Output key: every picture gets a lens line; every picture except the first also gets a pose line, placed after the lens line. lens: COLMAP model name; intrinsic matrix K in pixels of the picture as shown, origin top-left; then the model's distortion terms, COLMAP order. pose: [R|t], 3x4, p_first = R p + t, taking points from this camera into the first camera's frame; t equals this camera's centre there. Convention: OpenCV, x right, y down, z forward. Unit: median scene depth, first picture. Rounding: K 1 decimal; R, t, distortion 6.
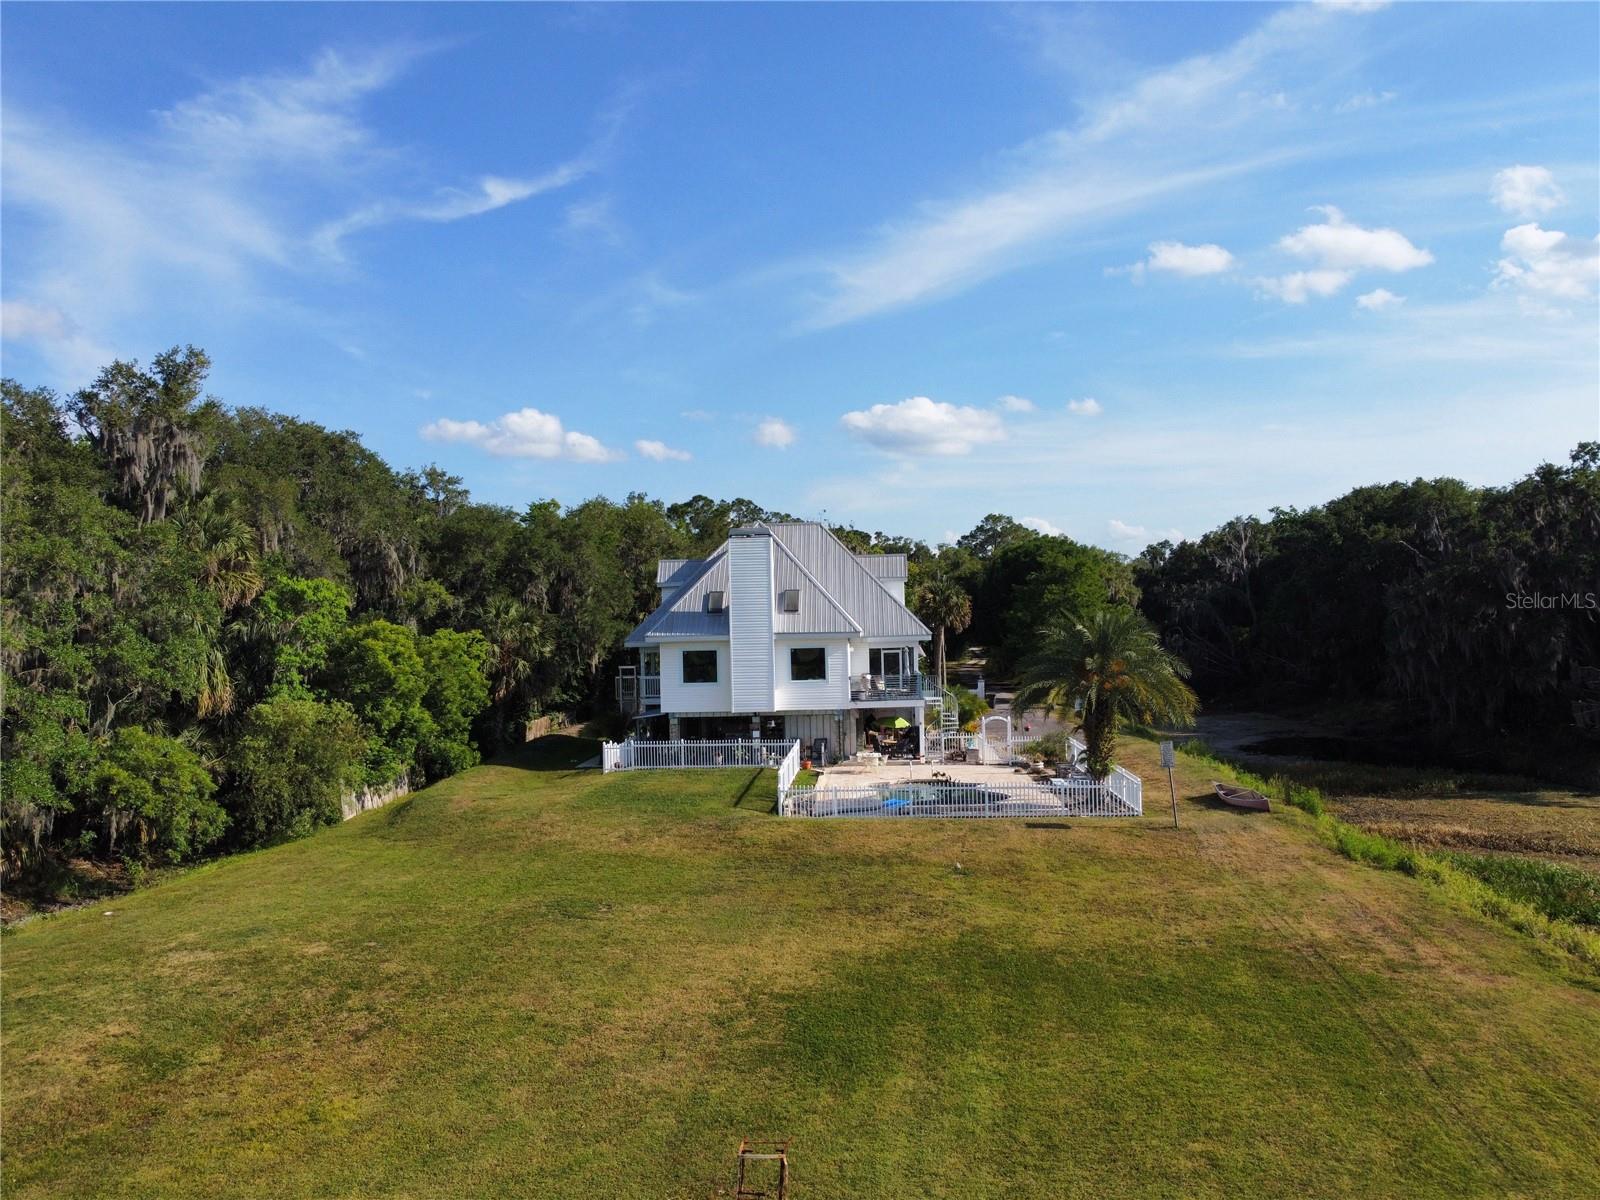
lens RADIAL K [[1205.7, 0, 800.0], [0, 1205.7, 600.0], [0, 0, 1]] dist [0.000310, -0.004893]
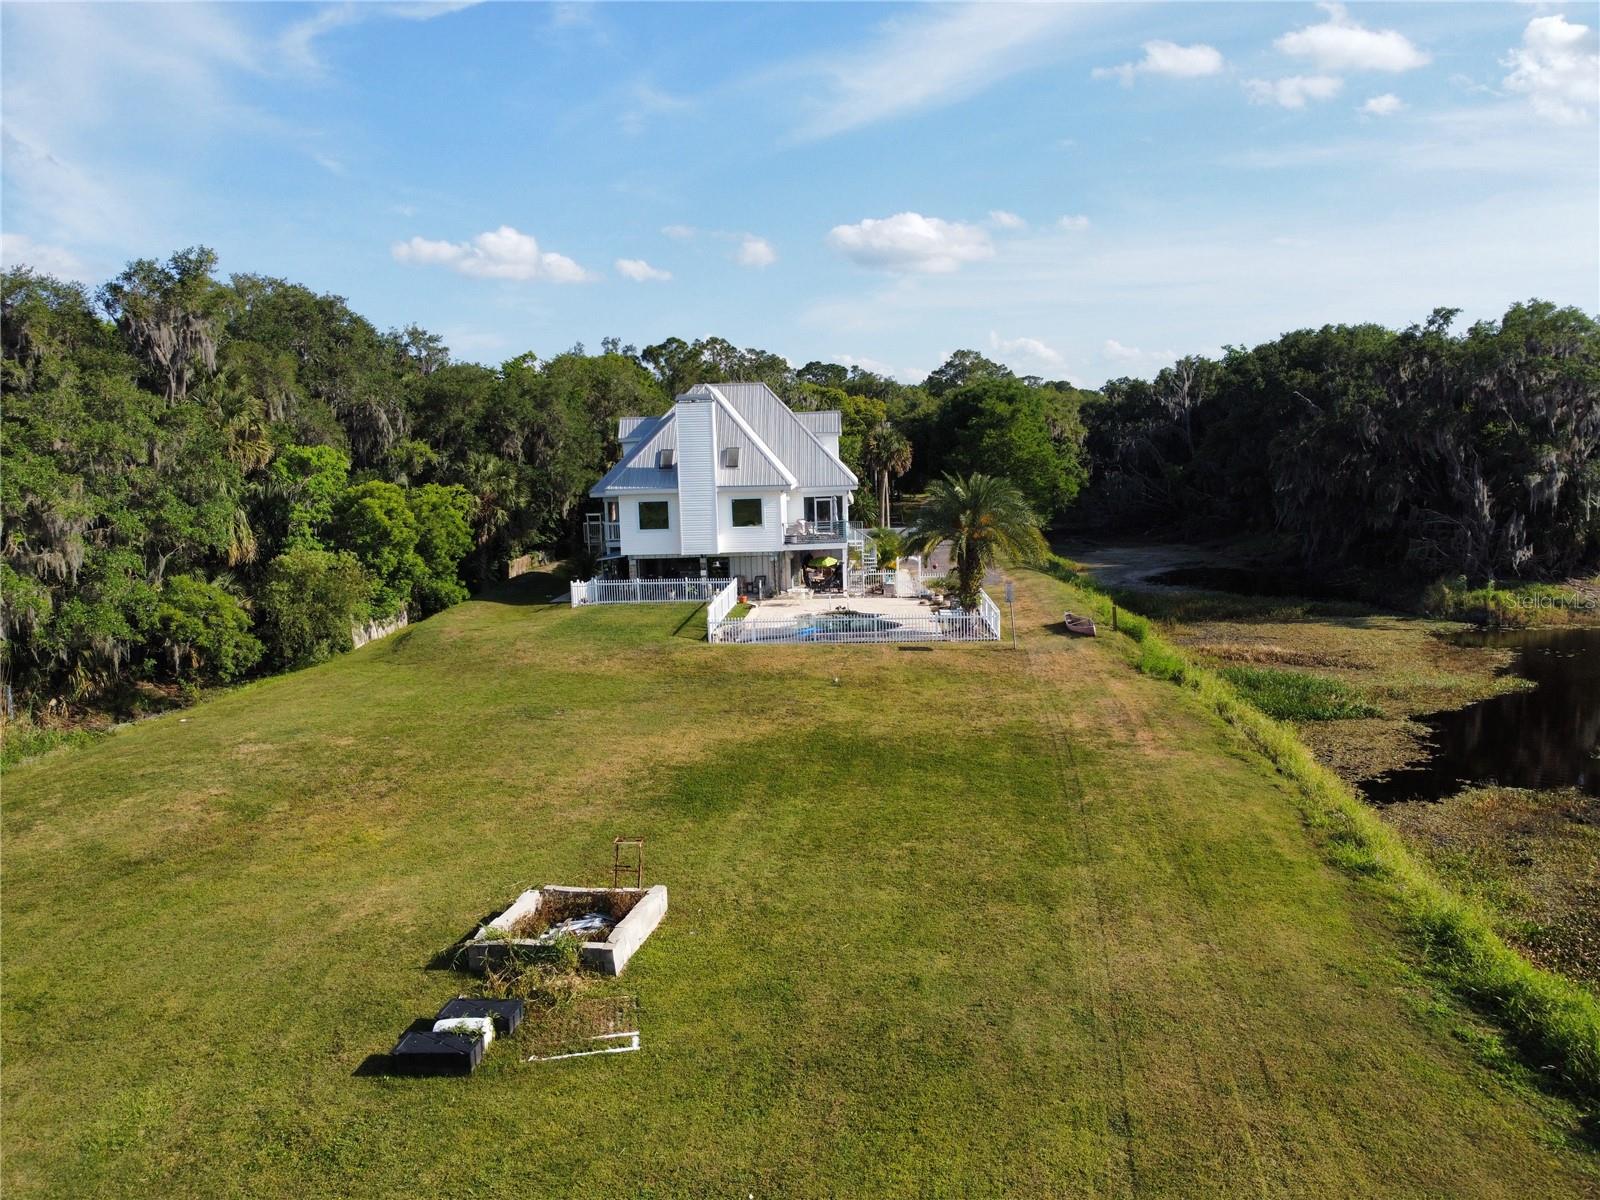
lens RADIAL K [[1202.9, 0, 800.0], [0, 1202.9, 600.0], [0, 0, 1]] dist [-0.003683, -0.008563]
pose [[0.999959, -0.007611, 0.004996, 0.064730], [0.006813, 0.989585, 0.143788, -0.037262], [-0.006038, -0.143748, 0.989596, -0.197005]]
